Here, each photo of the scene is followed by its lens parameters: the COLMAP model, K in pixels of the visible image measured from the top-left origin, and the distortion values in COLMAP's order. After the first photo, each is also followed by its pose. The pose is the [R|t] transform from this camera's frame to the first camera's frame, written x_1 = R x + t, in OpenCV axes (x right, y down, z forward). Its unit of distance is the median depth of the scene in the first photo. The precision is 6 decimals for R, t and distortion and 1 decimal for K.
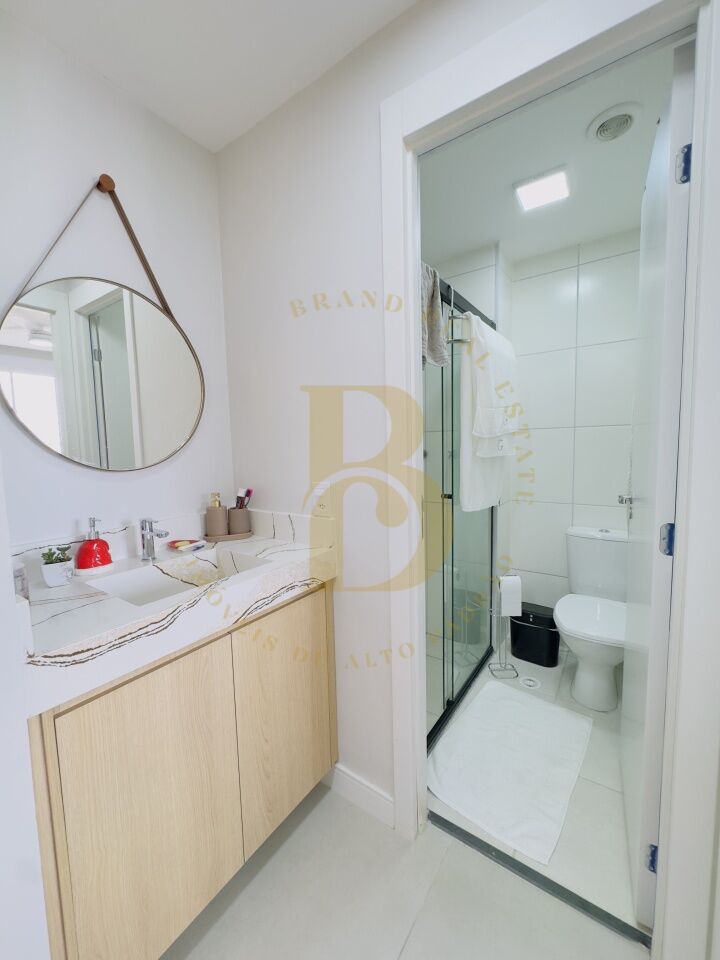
lens RADIAL K [[383.7, 0, 364.2], [0, 383.7, 473.7], [0, 0, 1]] dist [-0.012667, 0.002086]
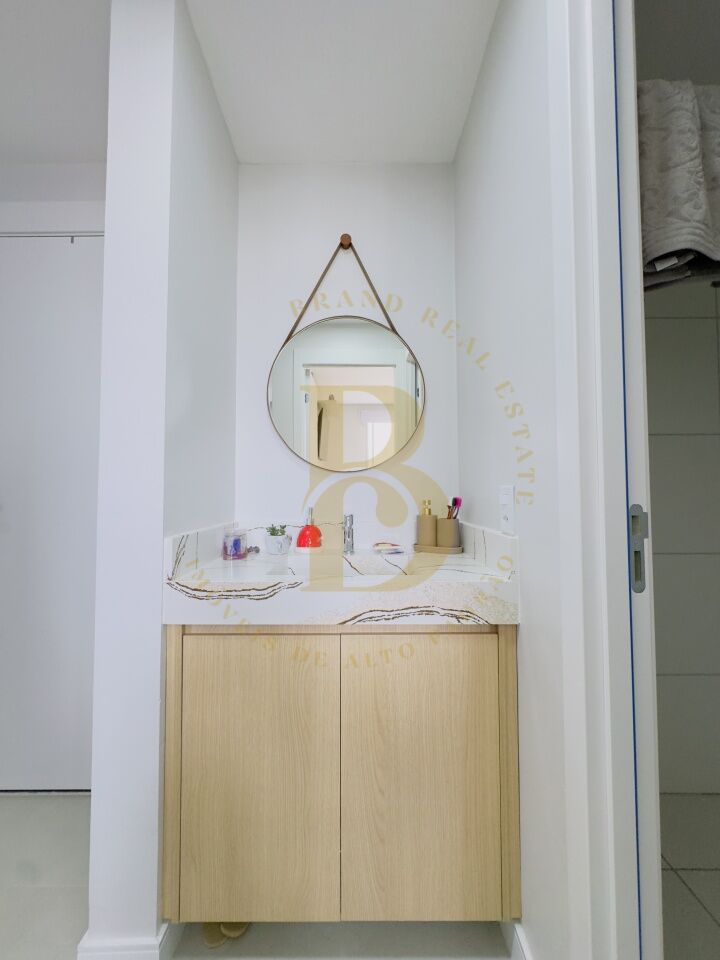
lens RADIAL K [[383.7, 0, 362.3], [0, 383.7, 475.3], [0, 0, 1]] dist [-0.012667, 0.002086]
pose [[0.573183, -0.009687, -0.819370, 0.356315], [-0.073078, 0.995342, -0.062888, 0.073226], [0.816162, 0.095924, 0.569805, 0.391093]]
